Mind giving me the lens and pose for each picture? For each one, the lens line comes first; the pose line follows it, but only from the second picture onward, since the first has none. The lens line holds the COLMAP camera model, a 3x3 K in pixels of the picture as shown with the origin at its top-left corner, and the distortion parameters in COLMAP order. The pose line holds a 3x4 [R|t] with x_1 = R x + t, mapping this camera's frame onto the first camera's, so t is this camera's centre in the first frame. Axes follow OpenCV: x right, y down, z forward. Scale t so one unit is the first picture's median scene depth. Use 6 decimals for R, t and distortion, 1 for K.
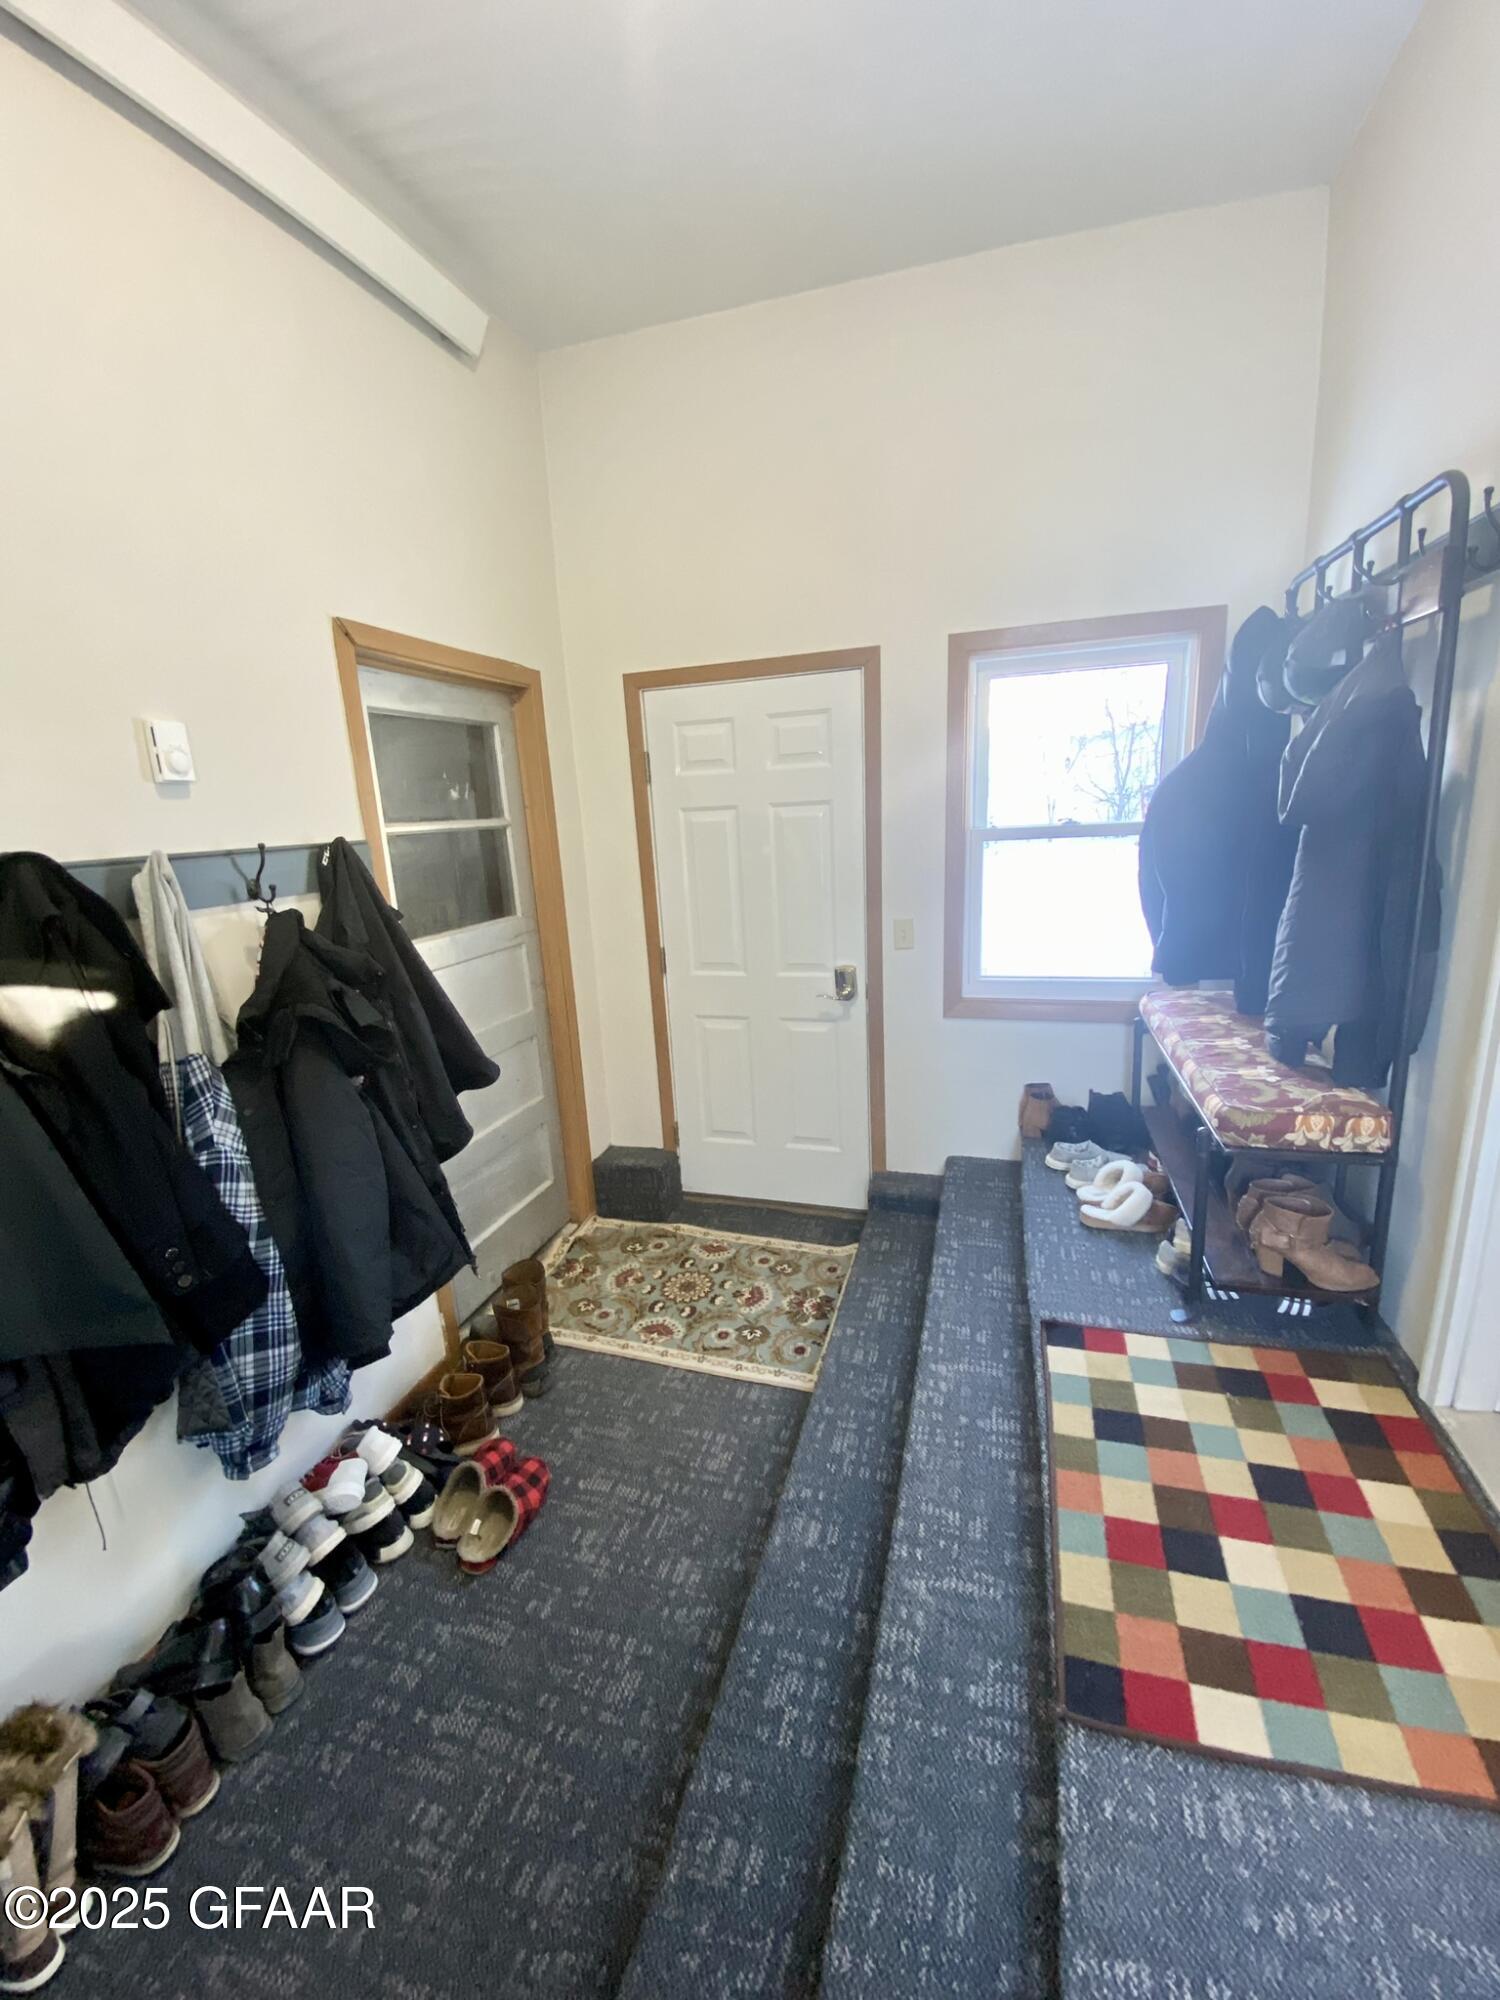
lens RADIAL K [[796.5, 0, 752.4], [0, 796.5, 1002.3], [0, 0, 1]] dist [0.029163, -0.028414]
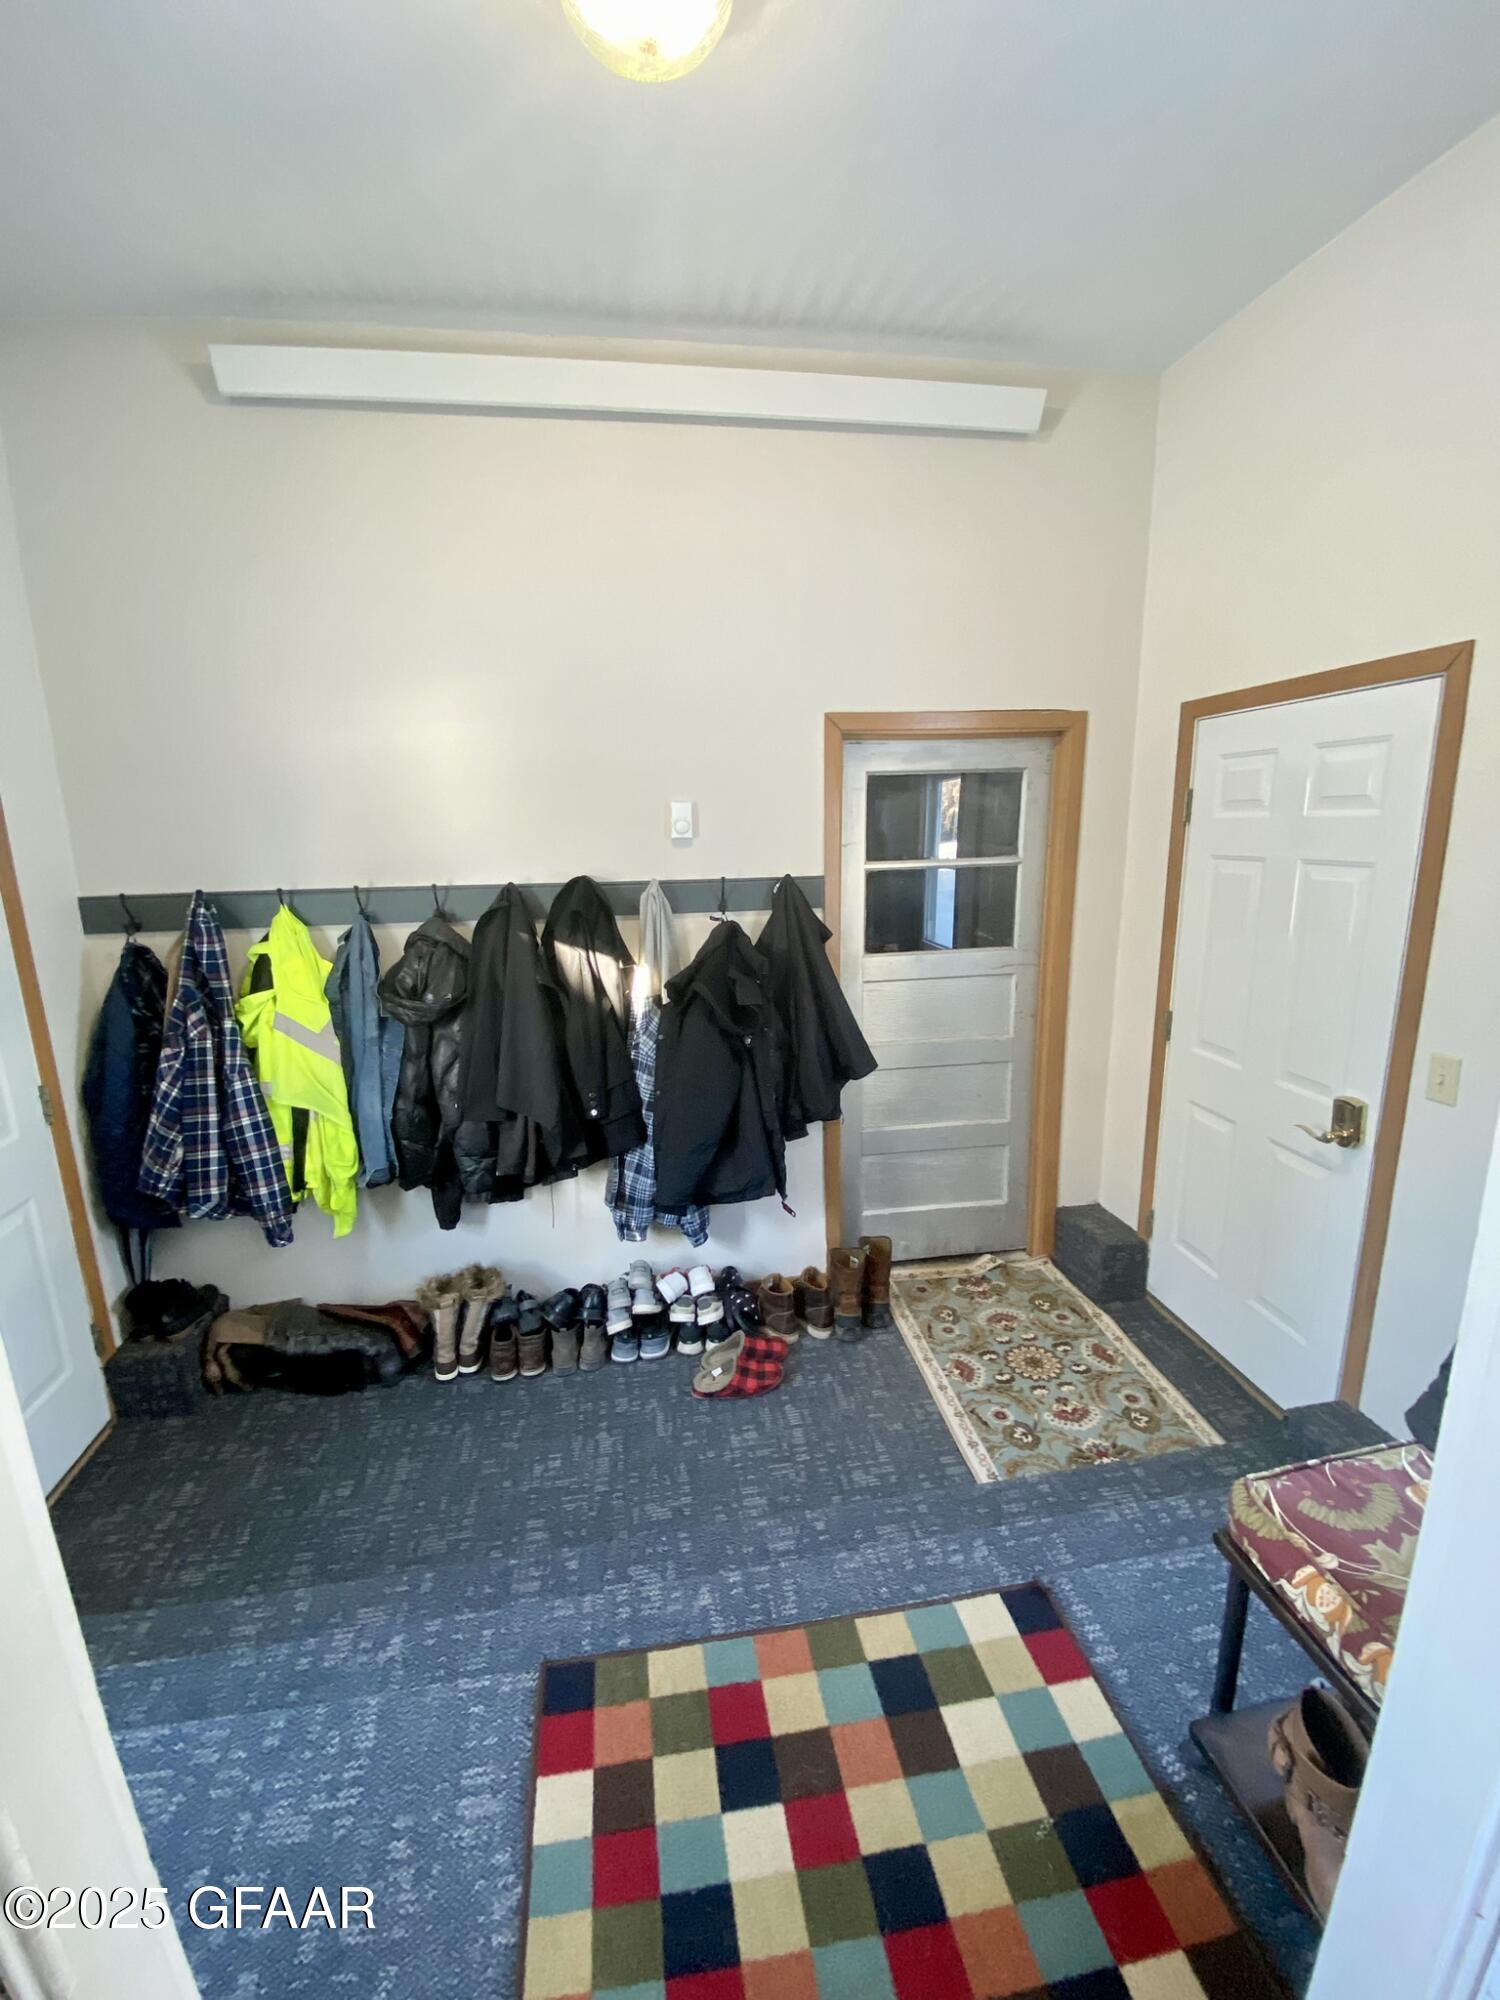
lens RADIAL K [[796.5, 0, 752.4], [0, 796.5, 1002.3], [0, 0, 1]] dist [0.029163, -0.028414]
pose [[0.443800, 0.231711, -0.865651, 0.780668], [-0.215668, 0.965217, 0.147794, -0.194490], [0.869787, 0.121102, 0.478336, 0.326614]]
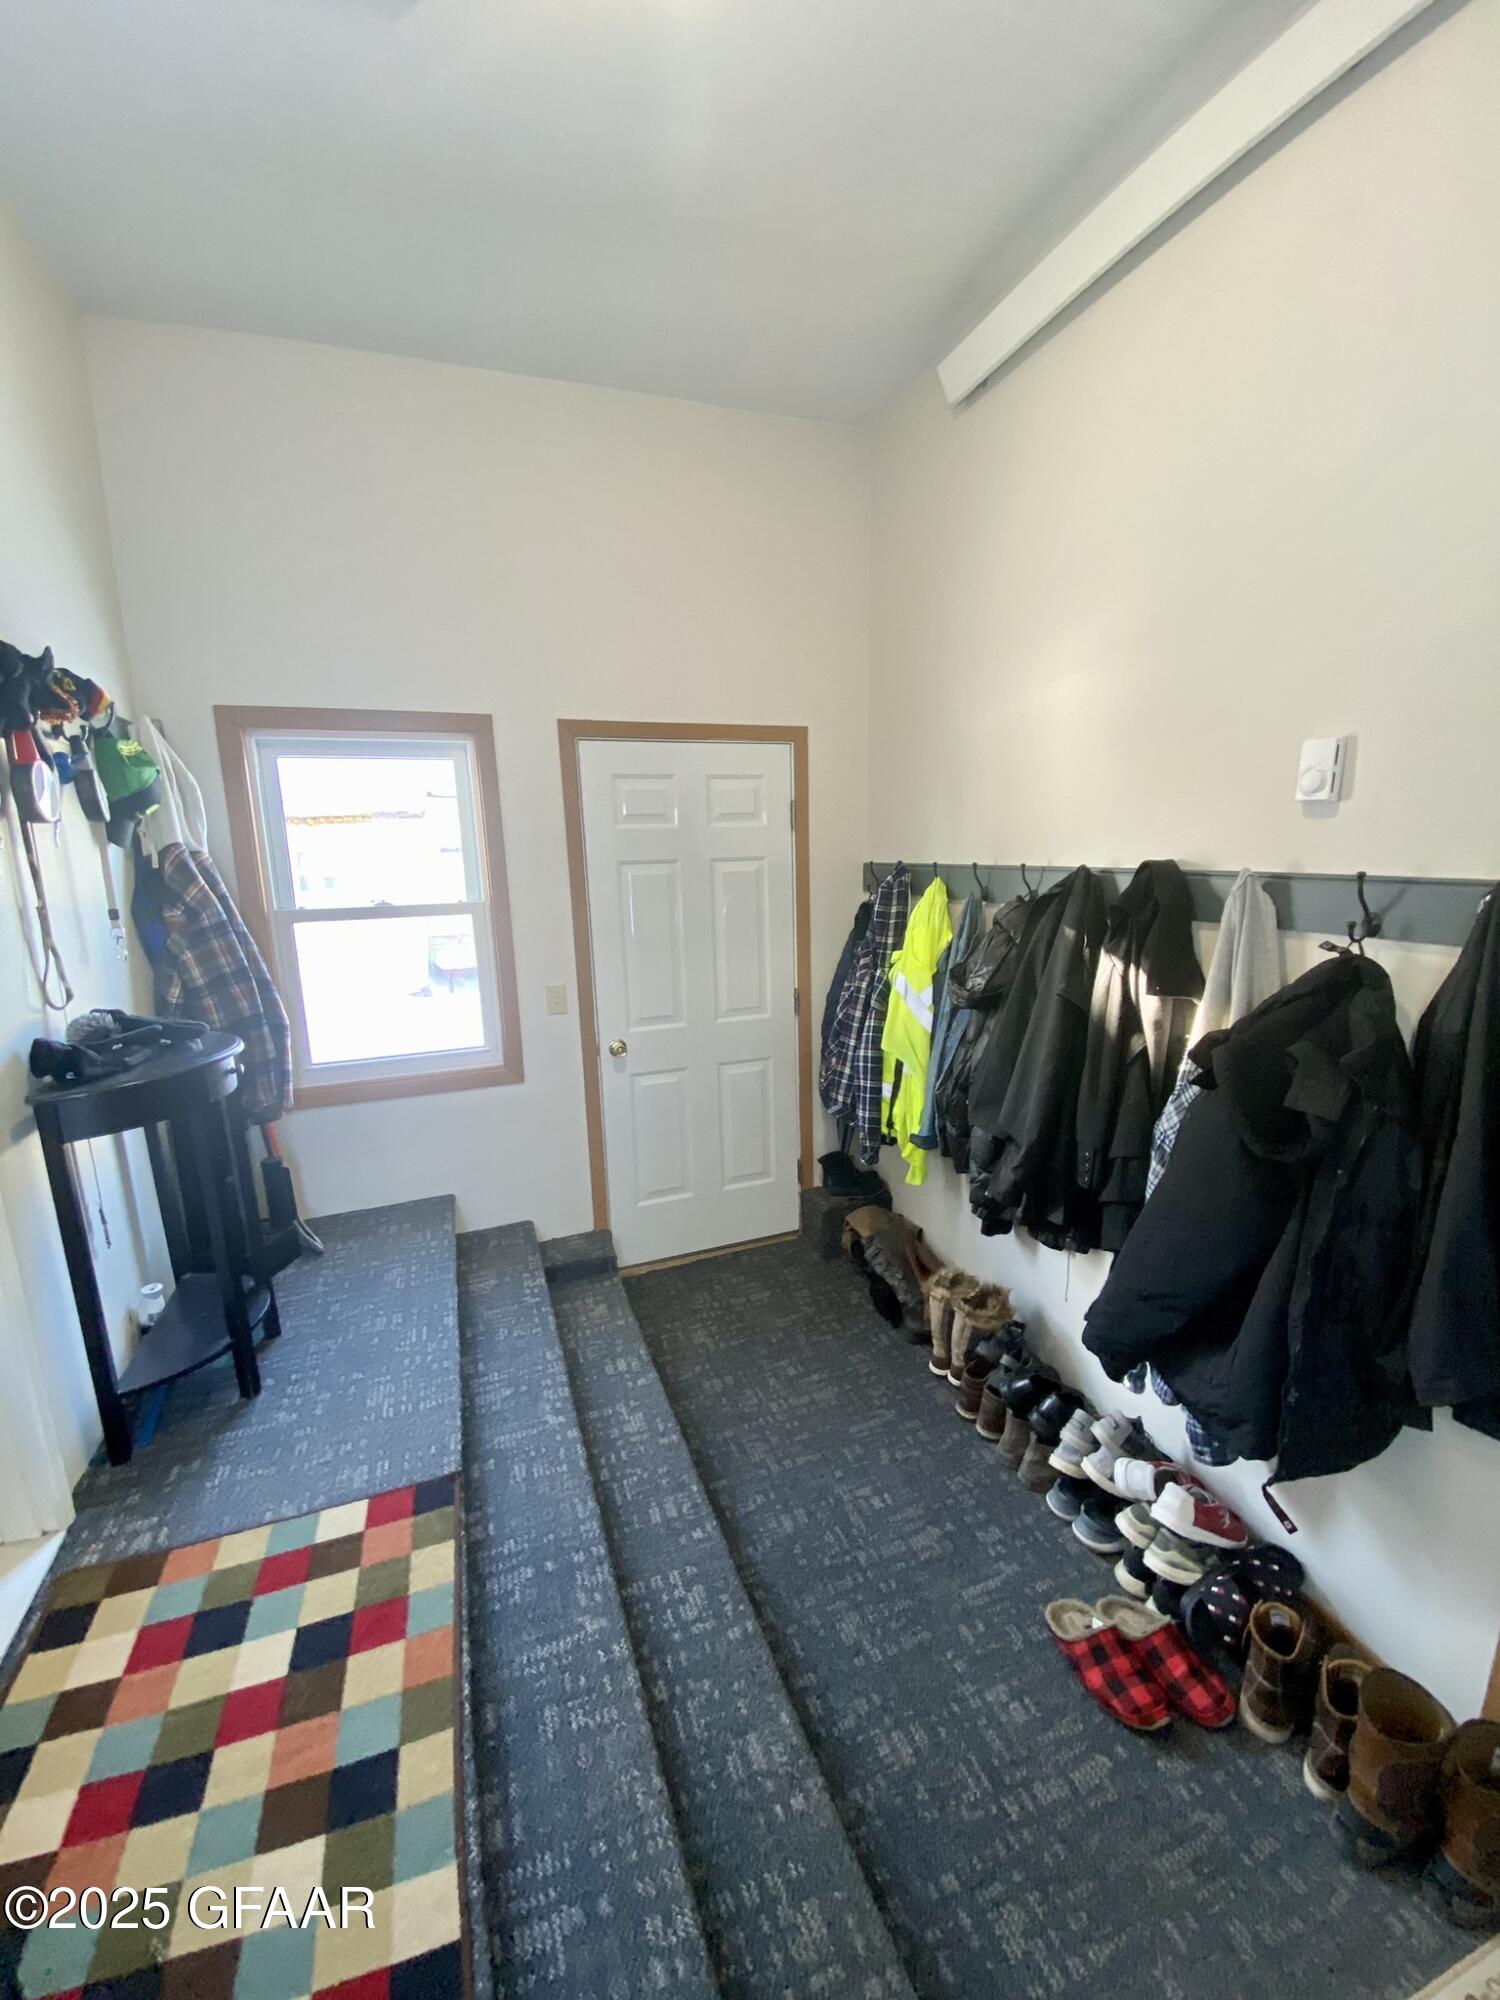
lens RADIAL K [[803.9, 0, 749.9], [0, 803.9, 1008.5], [0, 0, 1]] dist [0.014764, -0.017448]
pose [[-0.793038, 0.194111, -0.577419, 0.382833], [-0.077545, 0.907995, 0.411742, -0.348720], [0.604217, 0.371303, -0.705022, 1.211805]]
